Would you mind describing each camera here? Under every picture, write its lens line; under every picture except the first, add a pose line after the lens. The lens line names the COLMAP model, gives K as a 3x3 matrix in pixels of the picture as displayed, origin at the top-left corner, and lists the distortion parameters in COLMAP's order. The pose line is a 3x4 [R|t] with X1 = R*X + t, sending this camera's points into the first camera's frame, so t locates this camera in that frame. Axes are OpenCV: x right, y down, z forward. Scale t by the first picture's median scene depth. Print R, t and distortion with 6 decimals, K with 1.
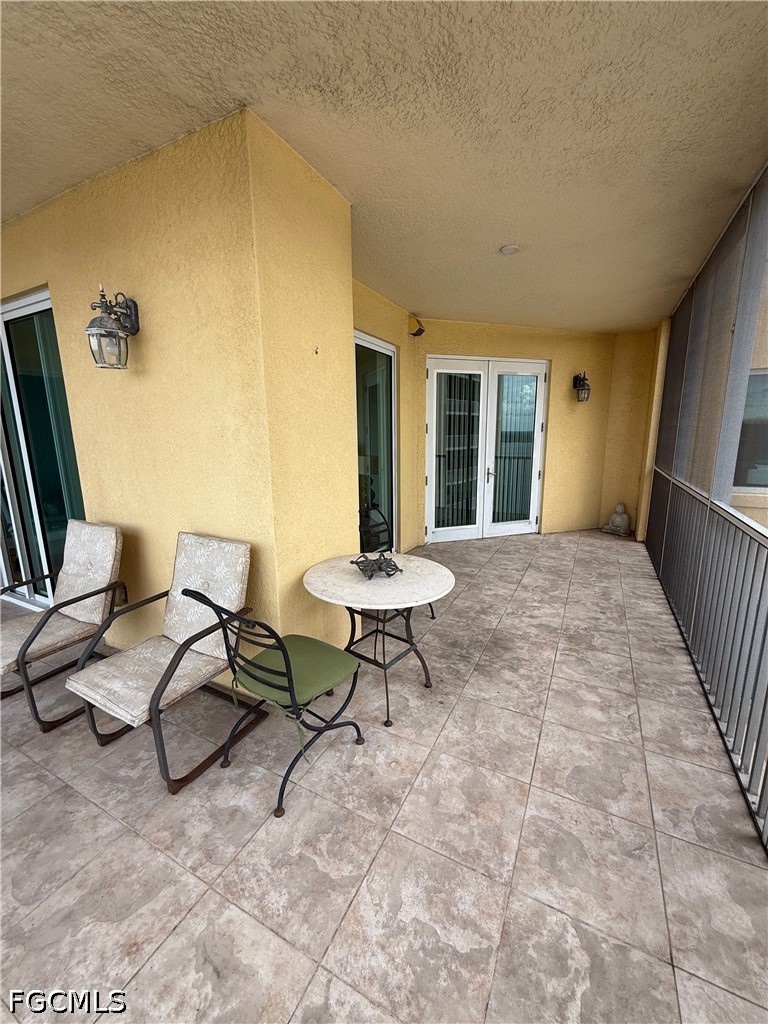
lens RADIAL K [[409.4, 0, 384.0], [0, 409.4, 512.0], [0, 0, 1]] dist [0.000828, 0.000646]
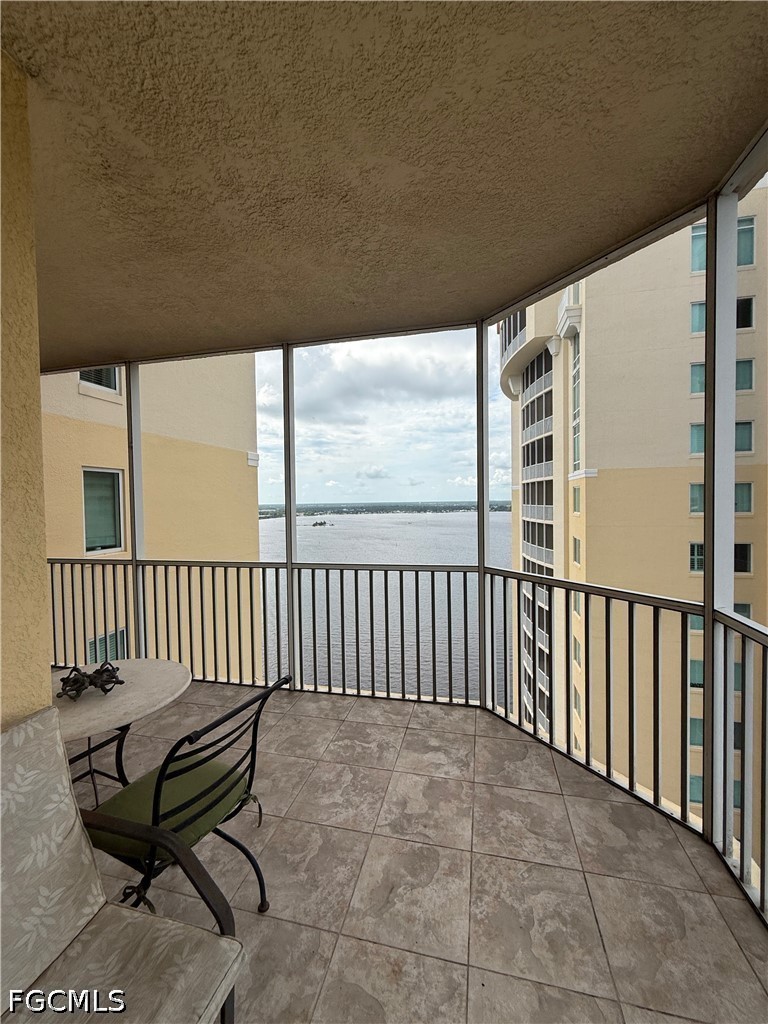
lens RADIAL K [[409.4, 0, 384.0], [0, 409.4, 512.0], [0, 0, 1]] dist [0.000828, 0.000646]
pose [[-0.237654, -0.009342, 0.971305, -1.553253], [0.207454, 0.976394, 0.060150, -0.198369], [-0.948938, 0.215796, -0.230106, 0.952130]]
